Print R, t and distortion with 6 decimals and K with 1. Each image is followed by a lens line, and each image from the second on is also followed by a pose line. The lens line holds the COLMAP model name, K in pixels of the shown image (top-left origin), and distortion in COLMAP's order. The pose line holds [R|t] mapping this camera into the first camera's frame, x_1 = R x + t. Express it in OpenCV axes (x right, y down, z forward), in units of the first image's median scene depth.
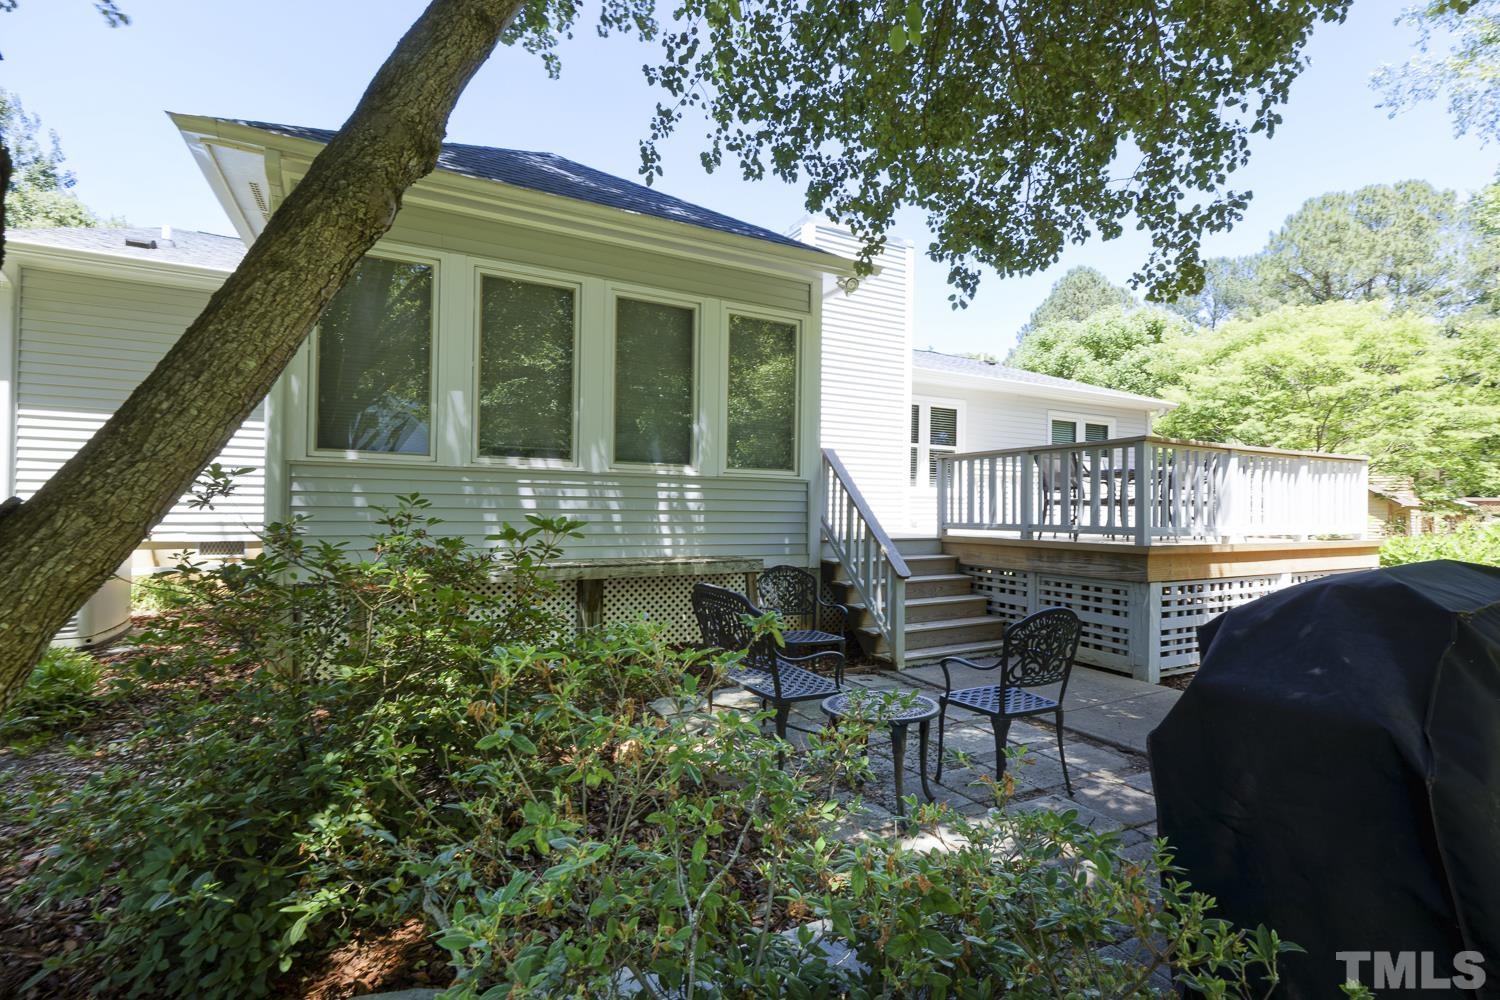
lens RADIAL K [[666.1, 0, 777.8], [0, 666.1, 509.6], [0, 0, 1]] dist [0.000163, -0.000008]
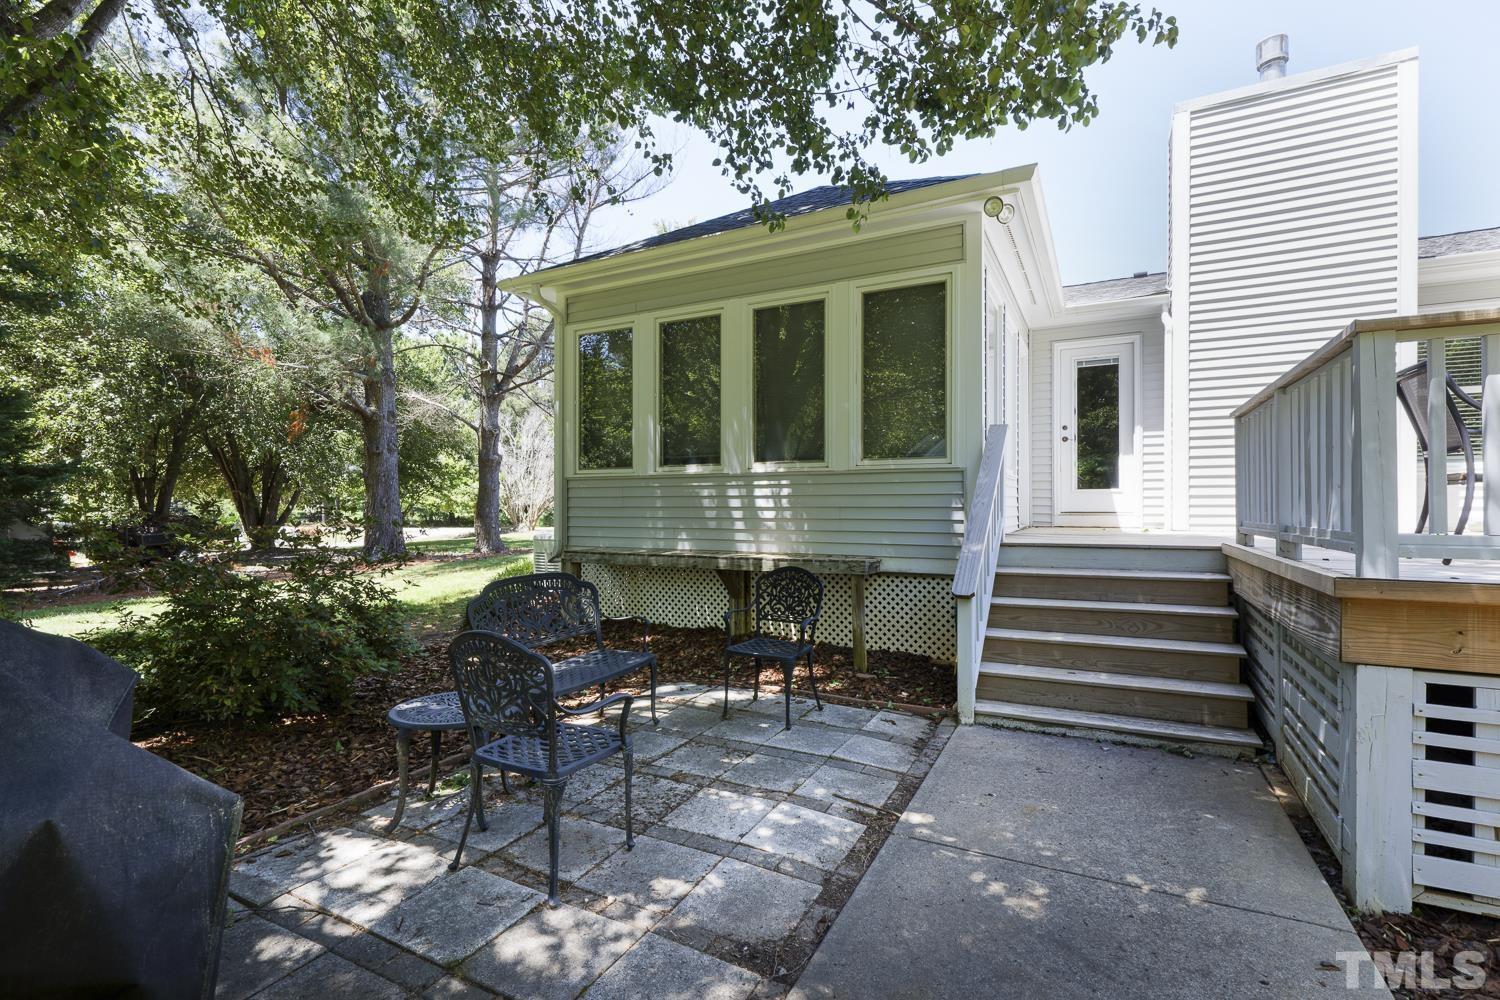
lens RADIAL K [[686.2, 0, 751.6], [0, 686.2, 493.4], [0, 0, 1]] dist [0.000485, 0.000024]
pose [[0.536154, -0.024299, -0.843770, 0.627072], [0.006661, 0.999676, -0.024557, 0.005044], [0.844094, 0.007546, 0.536143, 0.367038]]
